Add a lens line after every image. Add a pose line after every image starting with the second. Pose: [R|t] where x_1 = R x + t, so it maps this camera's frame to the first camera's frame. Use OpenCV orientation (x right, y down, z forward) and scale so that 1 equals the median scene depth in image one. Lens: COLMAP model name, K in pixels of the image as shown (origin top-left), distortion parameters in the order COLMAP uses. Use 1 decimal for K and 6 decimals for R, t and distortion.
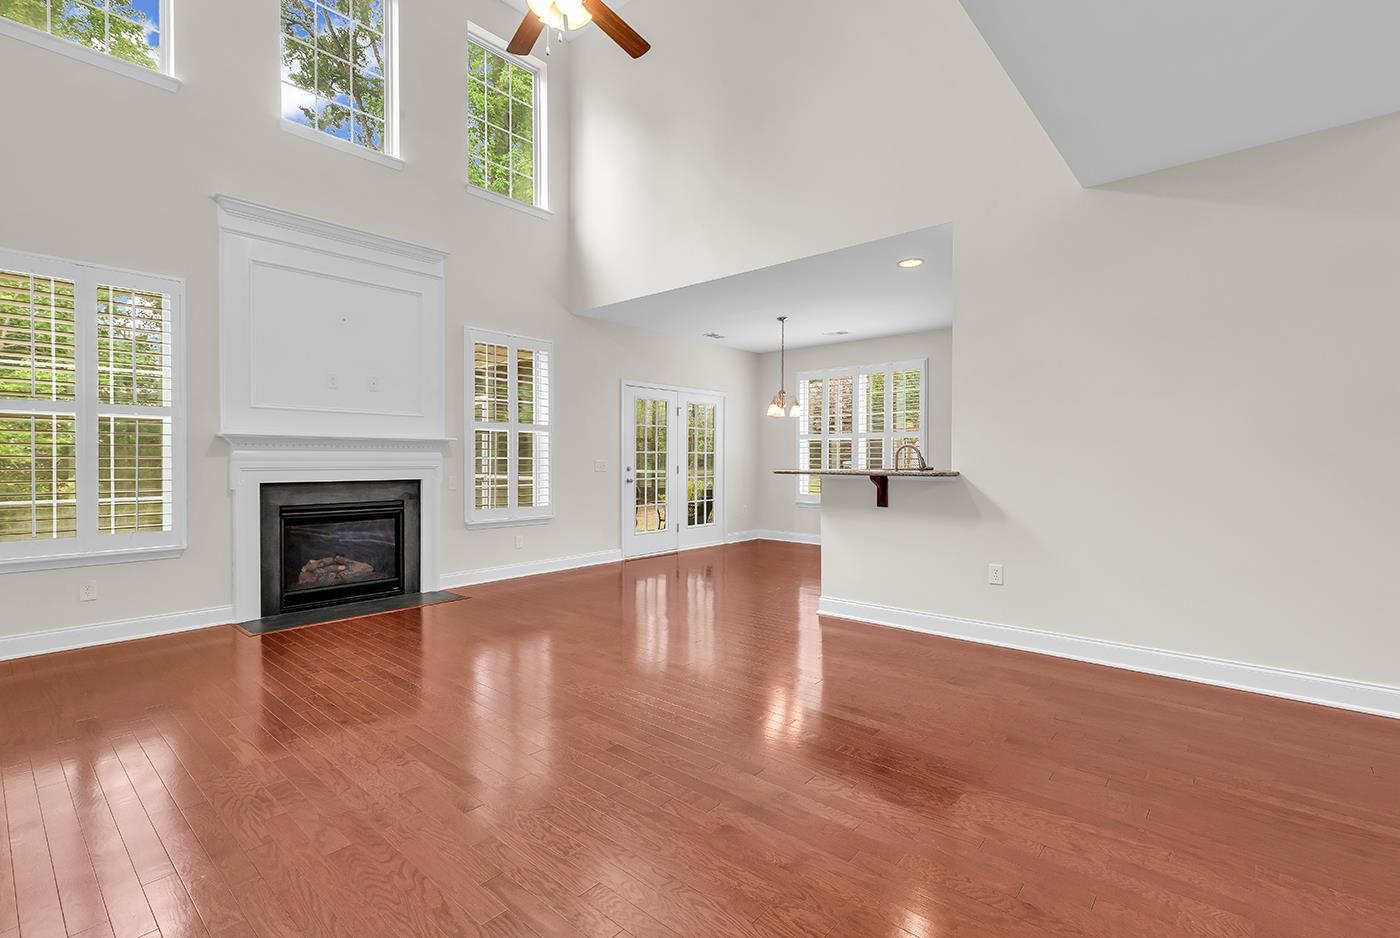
lens RADIAL K [[657.2, 0, 704.7], [0, 657.2, 460.5], [0, 0, 1]] dist [0.003534, 0.000465]
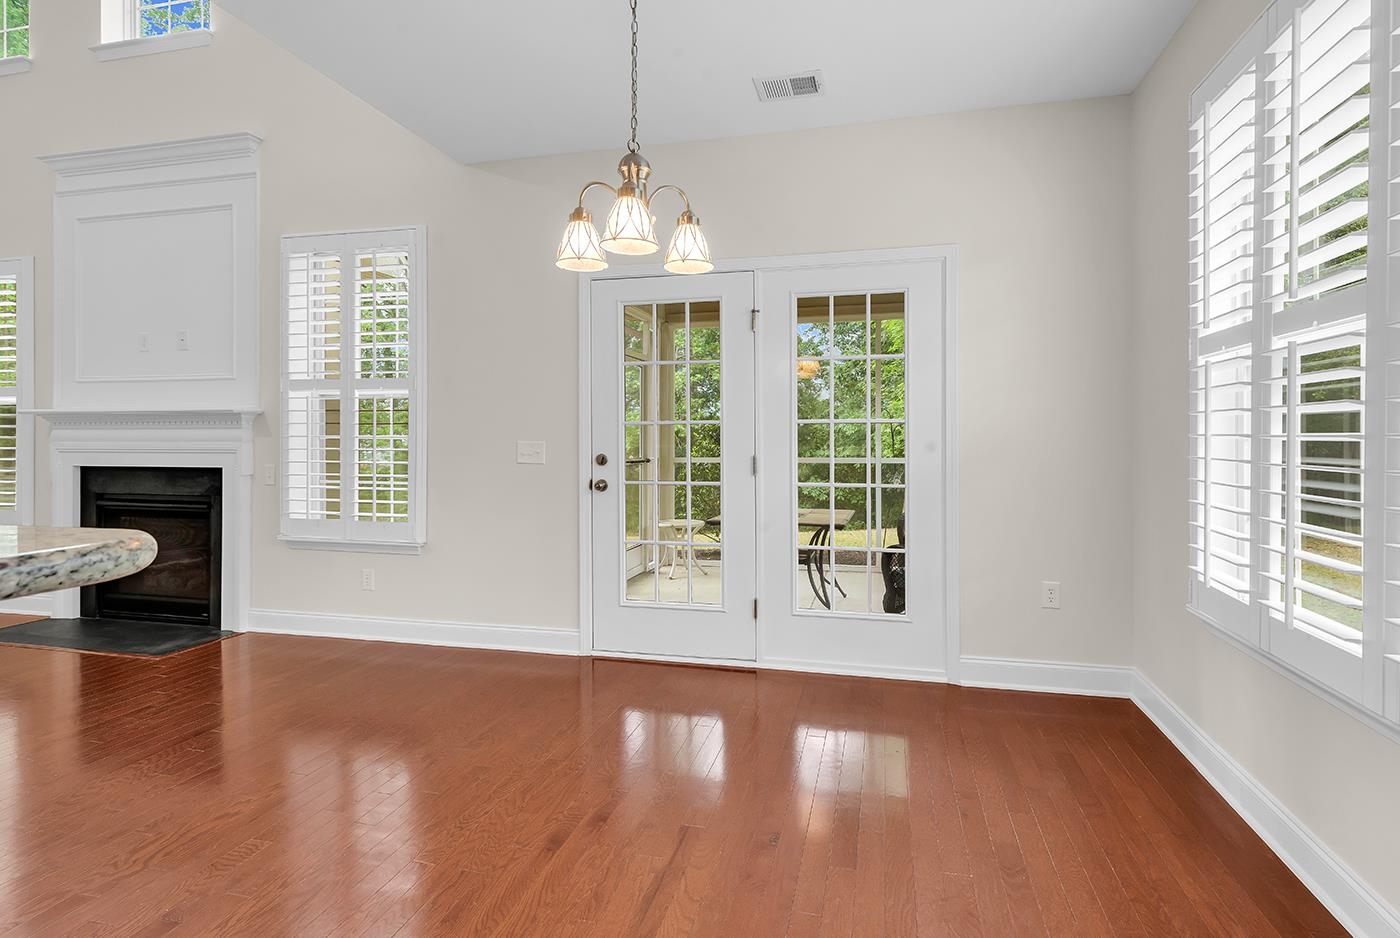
lens RADIAL K [[657.2, 0, 704.7], [0, 657.2, 460.5], [0, 0, 1]] dist [0.003534, 0.000465]
pose [[0.482874, 0.014338, -0.875572, 0.386727], [-0.003744, 0.999891, 0.014308, 0.007659], [0.875682, -0.003631, 0.482875, 0.977305]]
